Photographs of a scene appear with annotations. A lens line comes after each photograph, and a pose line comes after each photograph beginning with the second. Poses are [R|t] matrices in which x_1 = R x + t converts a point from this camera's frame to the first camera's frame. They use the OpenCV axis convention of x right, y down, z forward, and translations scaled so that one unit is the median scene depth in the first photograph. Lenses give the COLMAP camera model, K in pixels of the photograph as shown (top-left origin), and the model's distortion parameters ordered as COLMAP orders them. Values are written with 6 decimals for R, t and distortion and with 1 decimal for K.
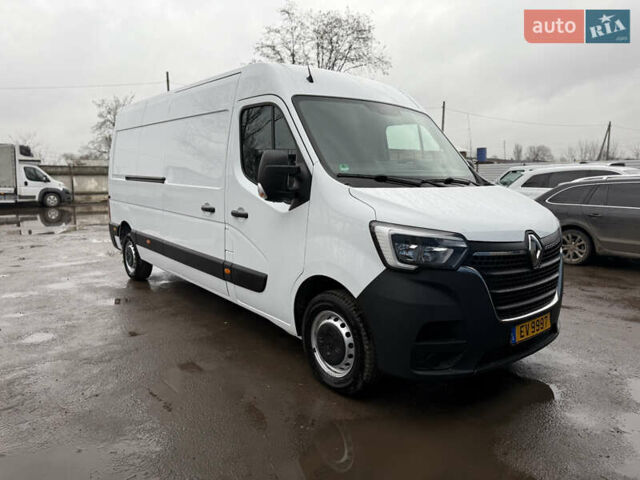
lens RADIAL K [[462.2, 0, 320.0], [0, 462.2, 240.0], [0, 0, 1]] dist [0.048280, -0.052612]
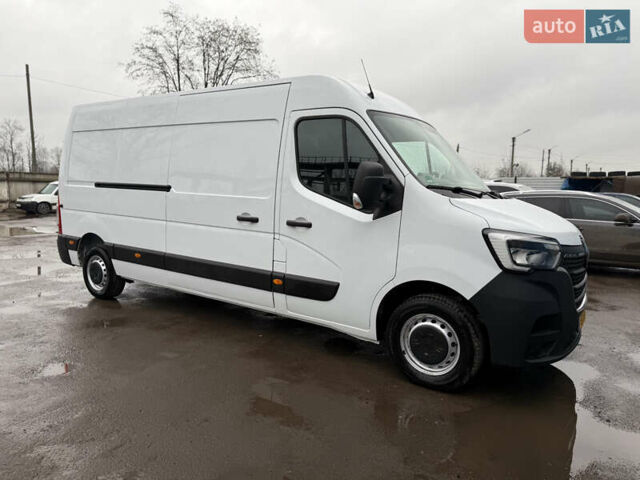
lens RADIAL K [[462.8, 0, 318.2], [0, 462.8, 237.2], [0, 0, 1]] dist [0.051023, -0.054225]
pose [[0.958009, -0.014209, 0.286385, -0.374524], [0.022377, 0.999430, -0.025269, -0.000992], [-0.285862, 0.030616, 0.957781, 0.030105]]
